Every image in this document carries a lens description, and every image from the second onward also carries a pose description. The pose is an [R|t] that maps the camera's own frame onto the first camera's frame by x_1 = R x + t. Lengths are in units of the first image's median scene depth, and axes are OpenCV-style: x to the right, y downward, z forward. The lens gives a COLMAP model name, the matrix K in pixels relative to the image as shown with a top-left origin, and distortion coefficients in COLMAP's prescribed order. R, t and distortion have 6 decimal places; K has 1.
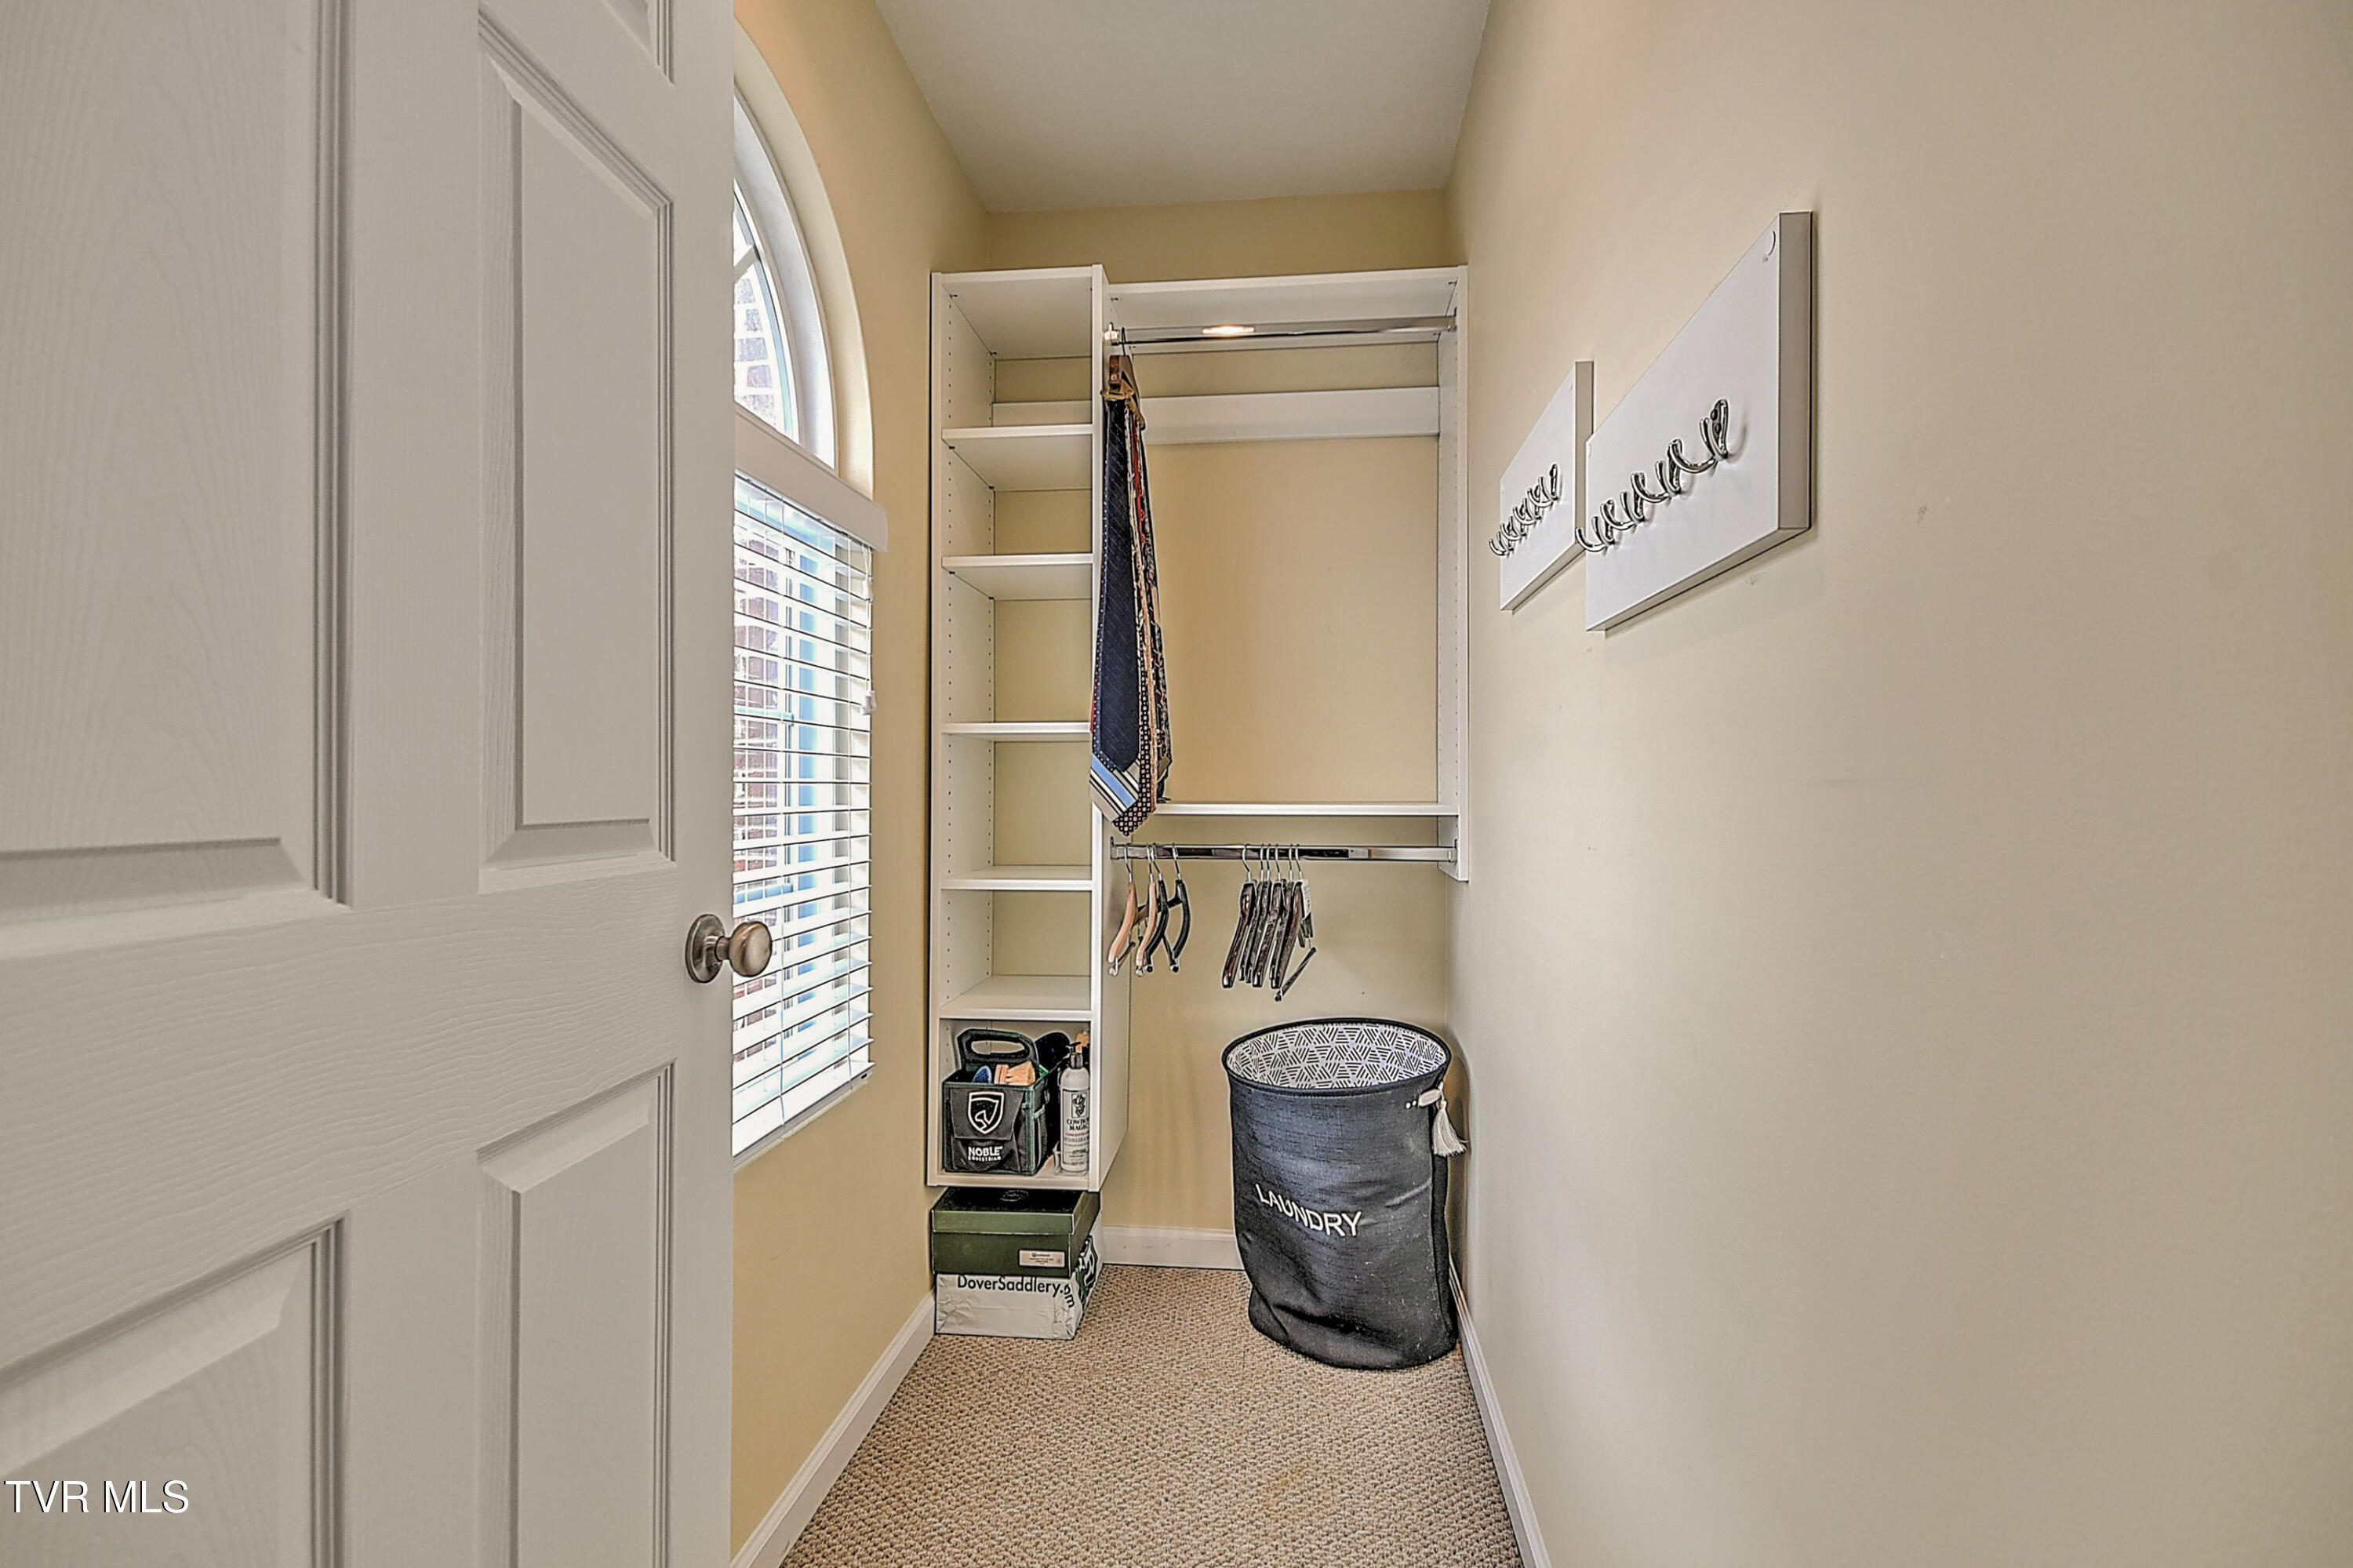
lens RADIAL K [[1062.3, 0, 1191.5], [0, 1062.3, 769.2], [0, 0, 1]] dist [0.020790, -0.008034]
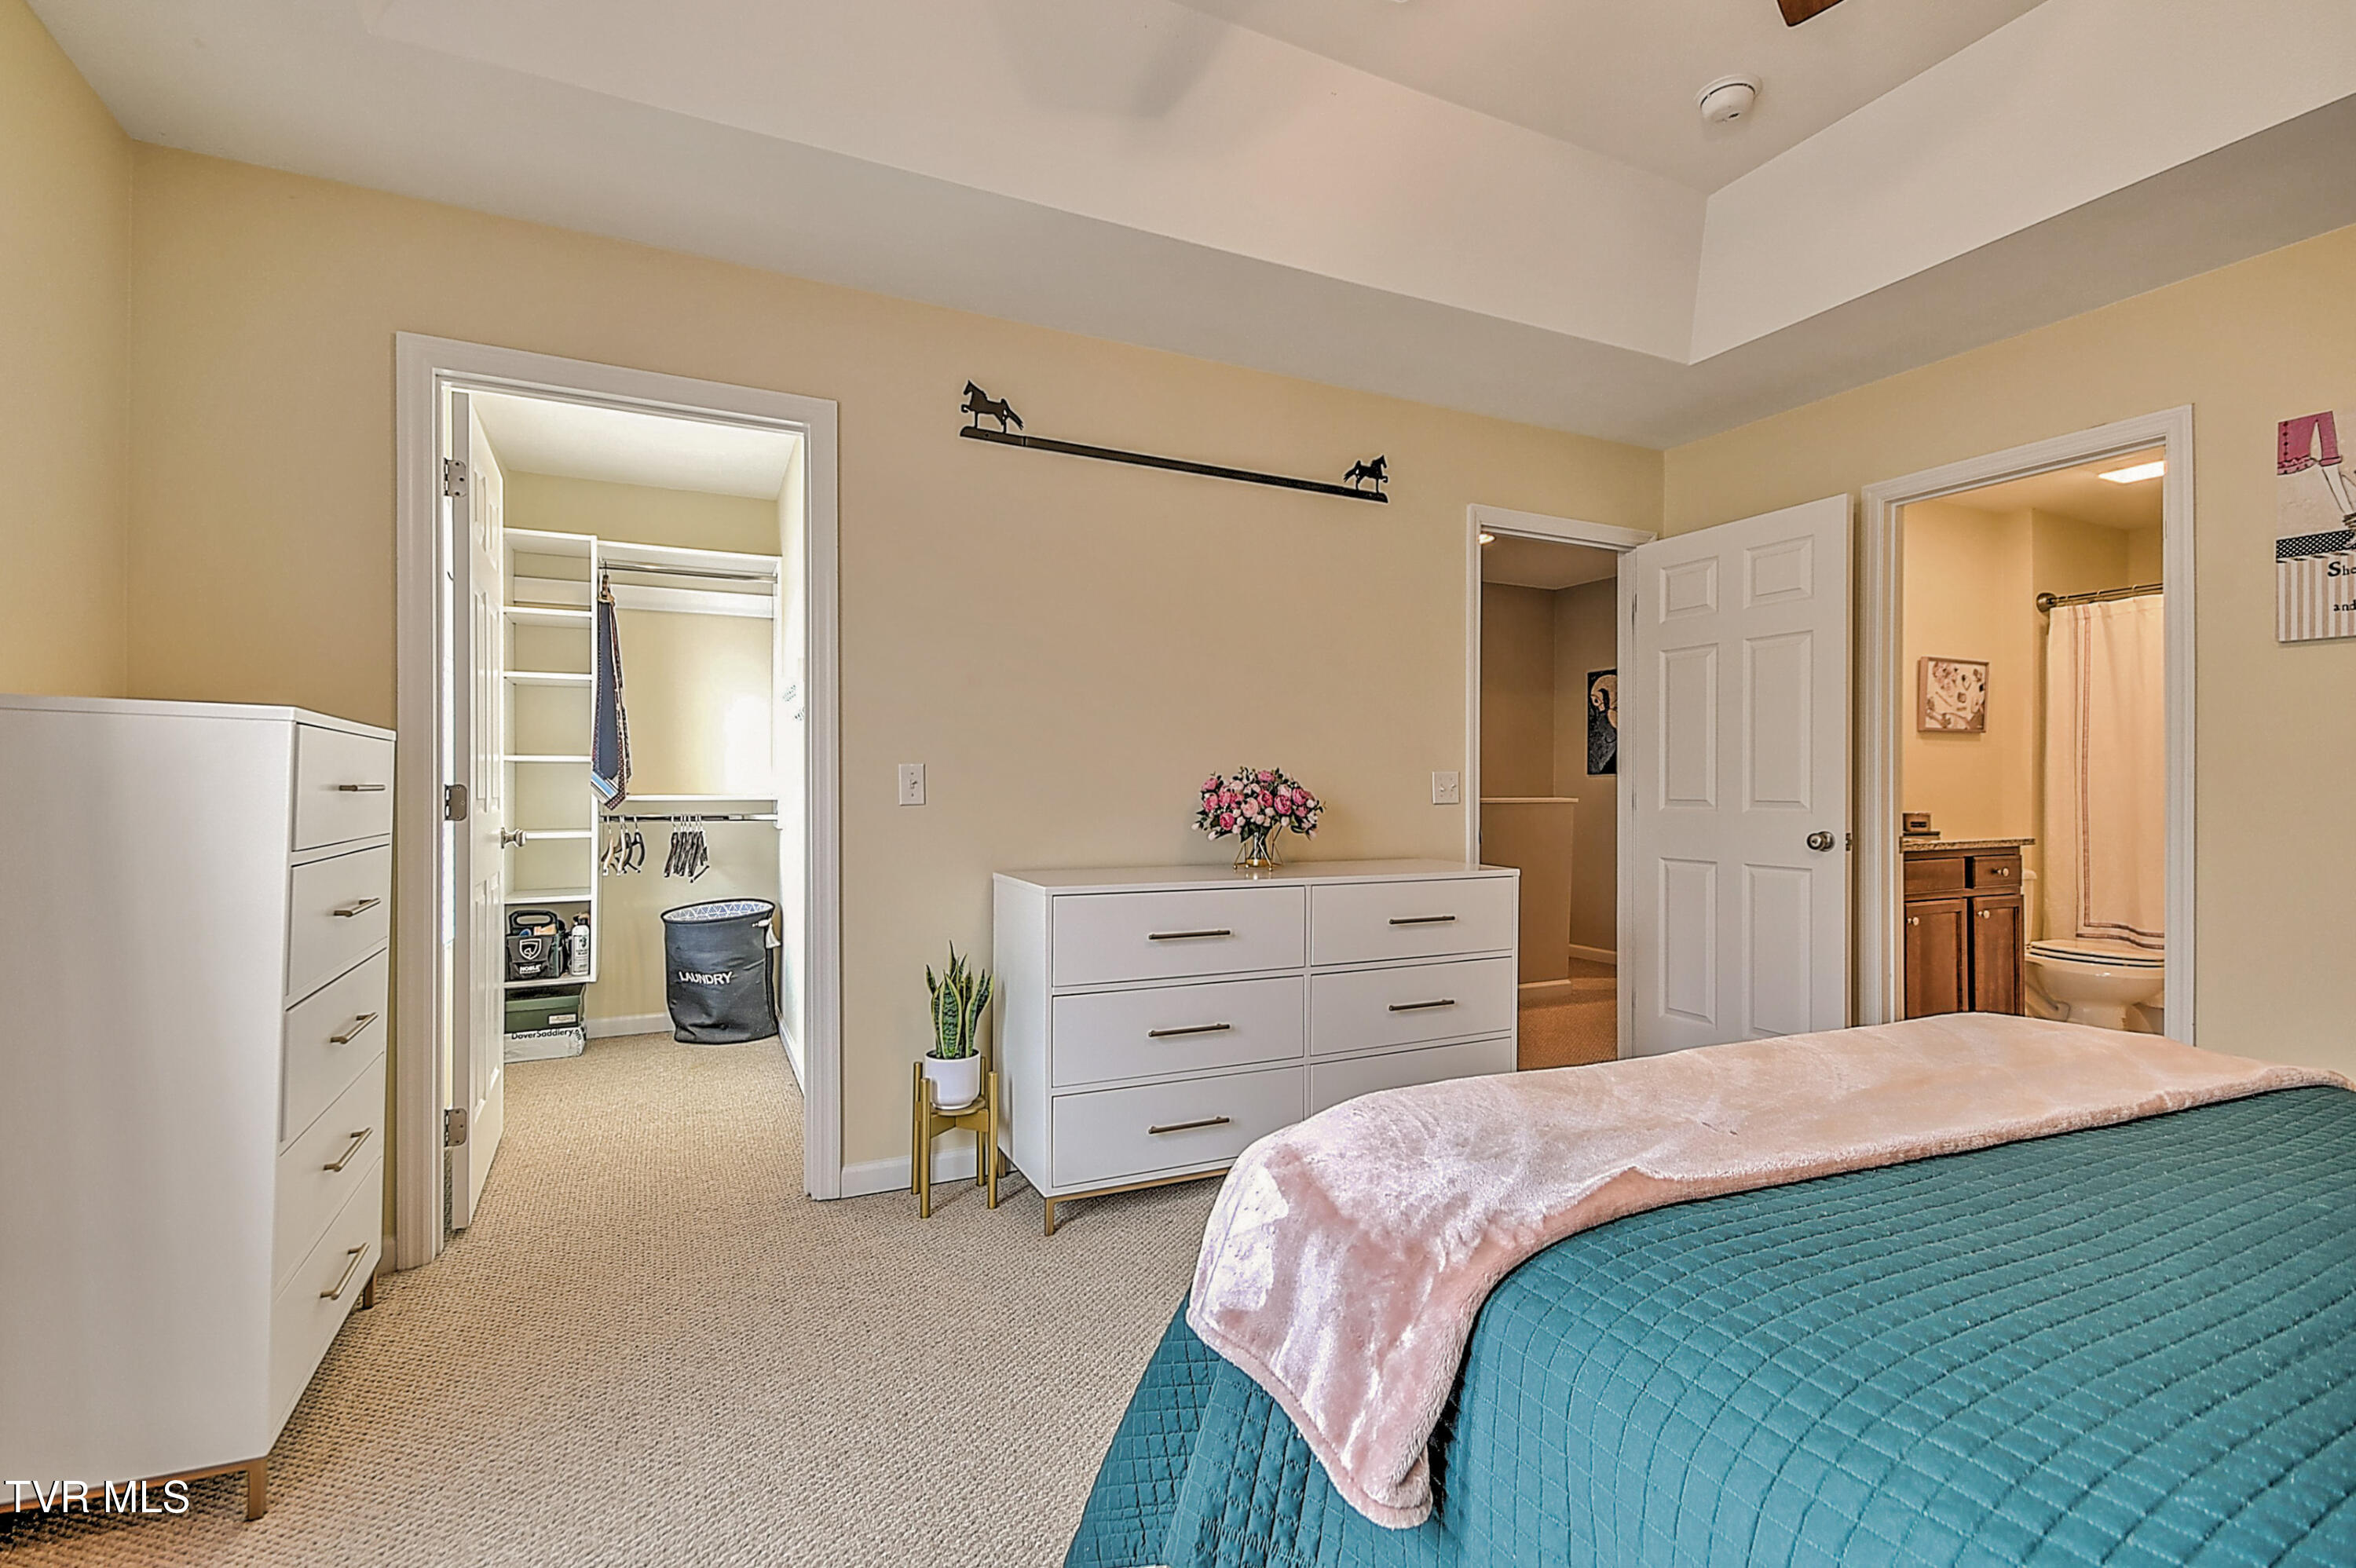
lens RADIAL K [[1063.5, 0, 1178.2], [0, 1063.5, 785.5], [0, 0, 1]] dist [0.020790, -0.008034]
pose [[0.852104, 0.000274, 0.523372, -0.209570], [0.003420, 0.999976, -0.006091, 0.029814], [-0.523361, 0.006980, 0.852083, -1.364109]]
